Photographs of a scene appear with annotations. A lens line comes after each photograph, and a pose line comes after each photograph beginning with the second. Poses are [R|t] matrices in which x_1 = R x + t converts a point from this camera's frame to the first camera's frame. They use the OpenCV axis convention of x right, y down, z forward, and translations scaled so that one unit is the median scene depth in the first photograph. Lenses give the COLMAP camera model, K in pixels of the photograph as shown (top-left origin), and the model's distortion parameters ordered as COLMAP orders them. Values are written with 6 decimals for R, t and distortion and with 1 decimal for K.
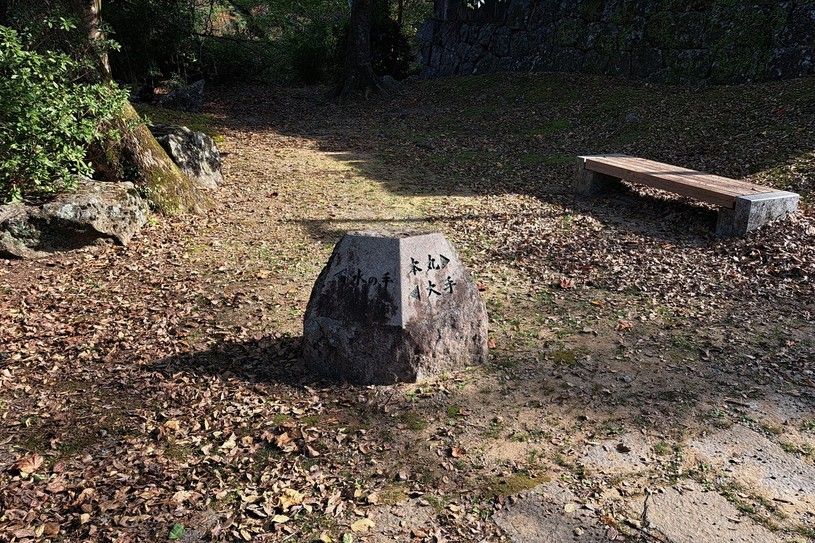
lens RADIAL K [[568.0, 0, 407.5], [0, 568.0, 271.5], [0, 0, 1]] dist [0.002994, -0.003064]
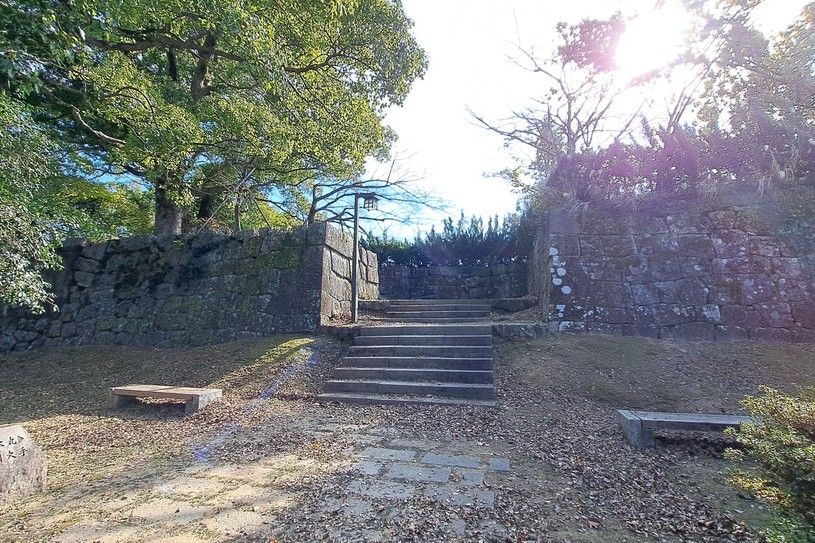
lens RADIAL K [[392.3, 0, 407.3], [0, 392.3, 261.8], [0, 0, 1]] dist [0.001285, 0.000192]
pose [[0.630141, 0.109110, 0.768777, -0.137420], [0.296075, 0.881514, -0.367794, 0.226447], [-0.717818, 0.459377, 0.523173, -0.658996]]
